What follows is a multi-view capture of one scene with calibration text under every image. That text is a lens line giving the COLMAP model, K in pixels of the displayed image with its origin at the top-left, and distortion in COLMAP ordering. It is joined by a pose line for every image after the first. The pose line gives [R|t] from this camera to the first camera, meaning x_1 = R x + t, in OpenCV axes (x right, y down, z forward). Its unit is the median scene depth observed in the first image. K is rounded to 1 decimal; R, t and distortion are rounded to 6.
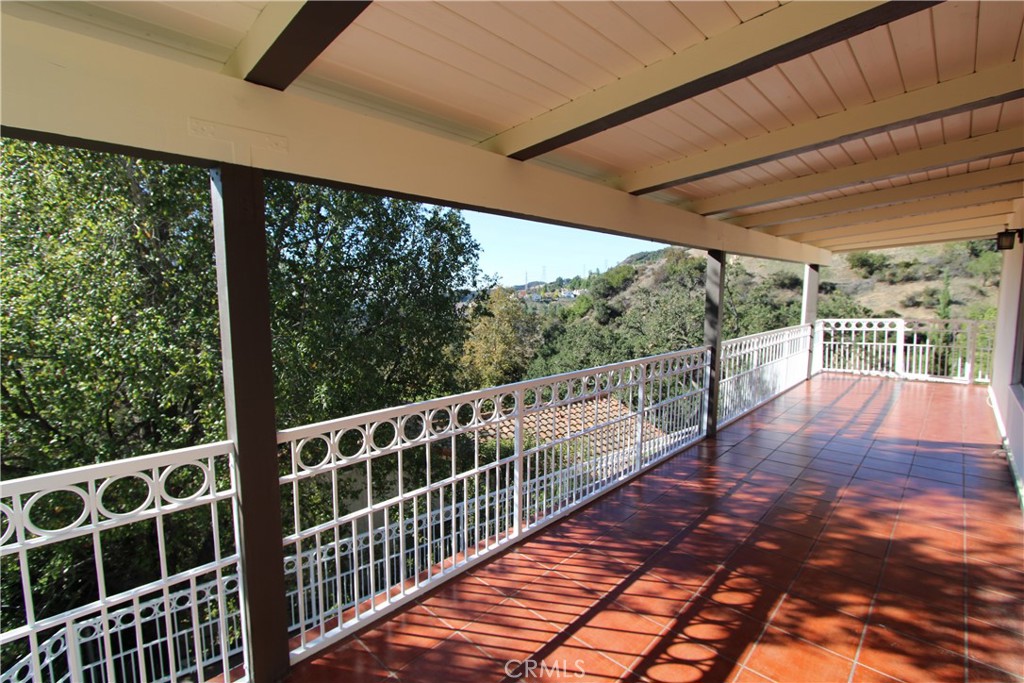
lens RADIAL K [[472.2, 0, 516.5], [0, 472.2, 342.7], [0, 0, 1]] dist [0.001659, -0.018864]
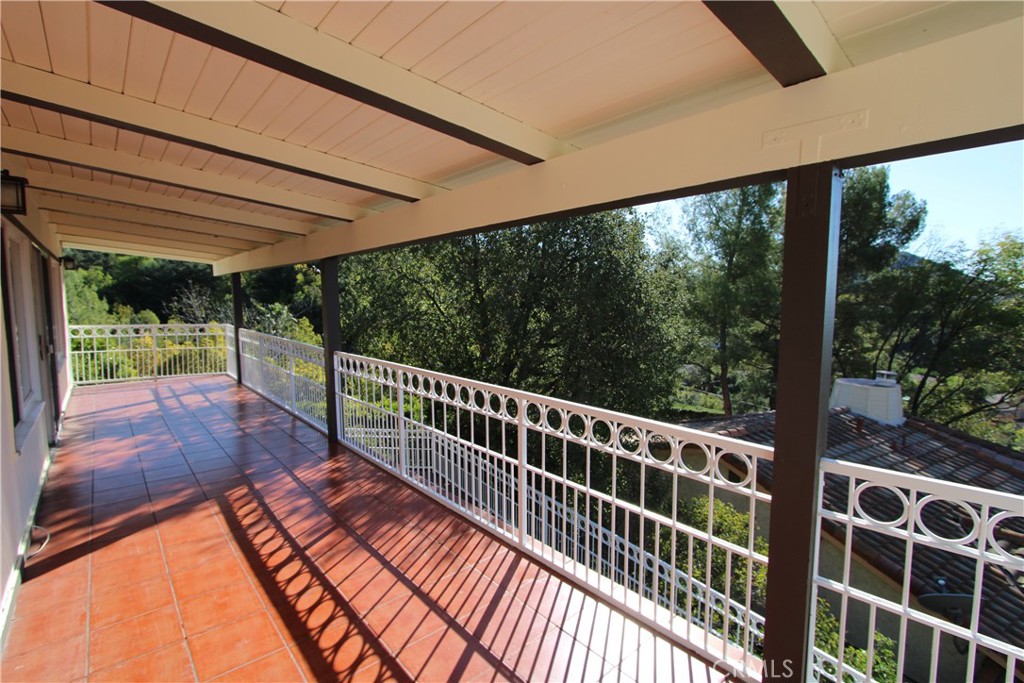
lens RADIAL K [[472.2, 0, 516.5], [0, 472.2, 342.7], [0, 0, 1]] dist [0.001659, -0.018864]
pose [[-0.086865, 0.077574, -0.993195, 0.396062], [-0.112792, 0.989787, 0.087173, -0.041721], [0.989814, 0.119597, -0.077228, 0.412916]]
